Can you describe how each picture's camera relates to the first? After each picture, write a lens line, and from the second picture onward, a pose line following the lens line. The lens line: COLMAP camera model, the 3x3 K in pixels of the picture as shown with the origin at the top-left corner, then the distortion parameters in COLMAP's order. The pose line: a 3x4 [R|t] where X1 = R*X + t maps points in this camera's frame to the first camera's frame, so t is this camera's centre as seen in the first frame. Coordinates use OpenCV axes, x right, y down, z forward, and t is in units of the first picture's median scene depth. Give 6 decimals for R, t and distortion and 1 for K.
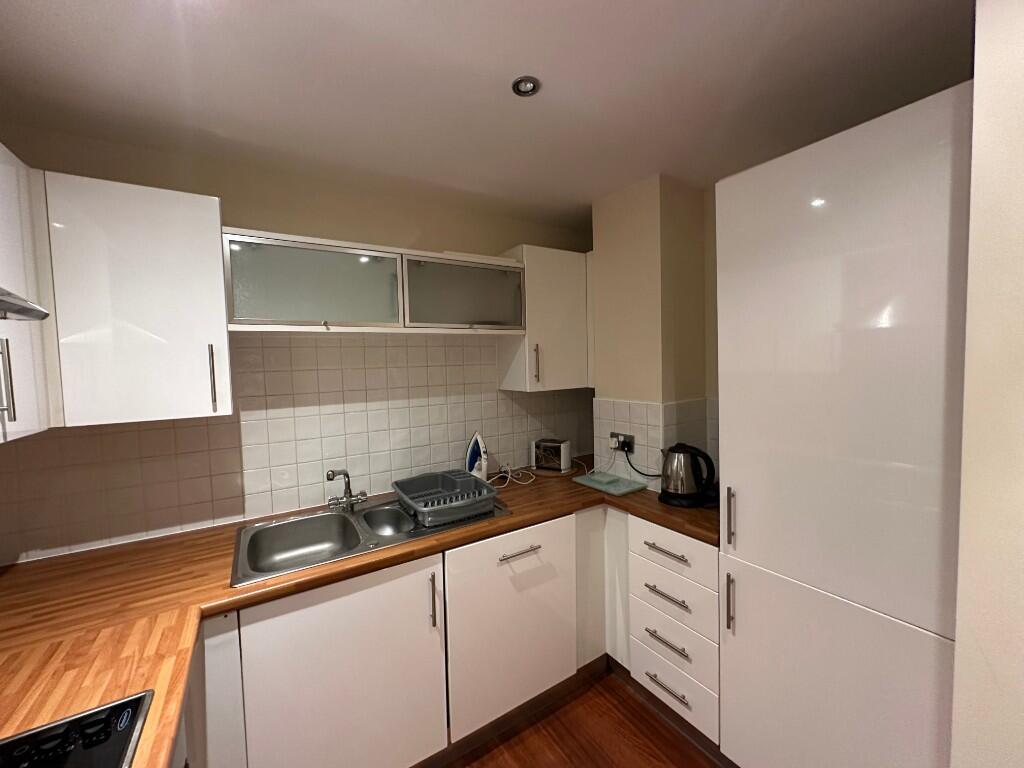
lens RADIAL K [[408.6, 0, 512.0], [0, 408.6, 384.0], [0, 0, 1]] dist [-0.001479, -0.000195]
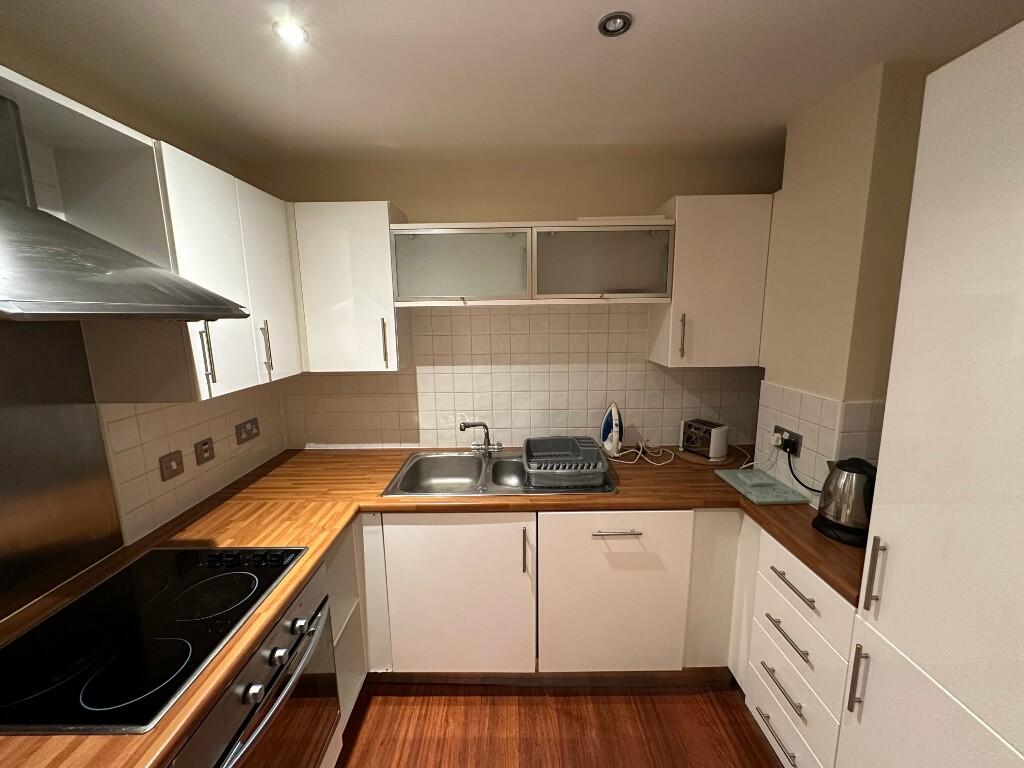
lens RADIAL K [[408.6, 0, 512.0], [0, 408.6, 384.0], [0, 0, 1]] dist [-0.001479, -0.000195]
pose [[0.842269, 0.107801, -0.528168, 0.264942], [-0.038348, 0.989300, 0.140765, -0.067123], [0.537692, -0.098307, 0.837391, 0.066926]]
